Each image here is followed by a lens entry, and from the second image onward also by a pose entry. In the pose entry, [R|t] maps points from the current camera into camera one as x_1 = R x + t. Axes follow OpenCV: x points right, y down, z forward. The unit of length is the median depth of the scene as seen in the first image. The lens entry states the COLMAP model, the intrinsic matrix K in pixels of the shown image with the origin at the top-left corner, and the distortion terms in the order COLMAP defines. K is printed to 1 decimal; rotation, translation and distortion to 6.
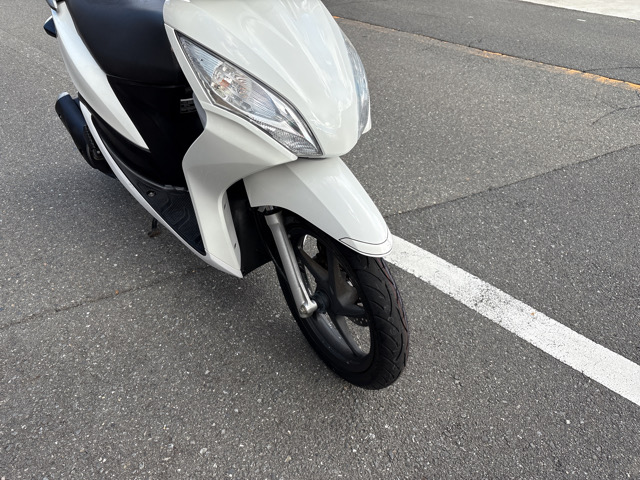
lens RADIAL K [[482.5, 0, 319.1], [0, 482.5, 240.4], [0, 0, 1]] dist [0.042621, -0.049190]
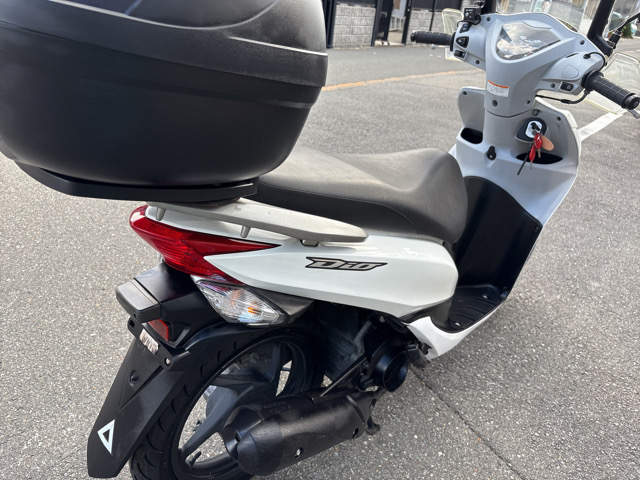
lens RADIAL K [[488.2, 0, 318.6], [0, 488.2, 240.9], [0, 0, 1]] dist [0.028444, -0.037952]
pose [[-0.081520, -0.494231, 0.865500, -1.001237], [0.488759, 0.736980, 0.466877, -0.742972], [-0.868602, 0.461081, 0.181482, 0.919952]]
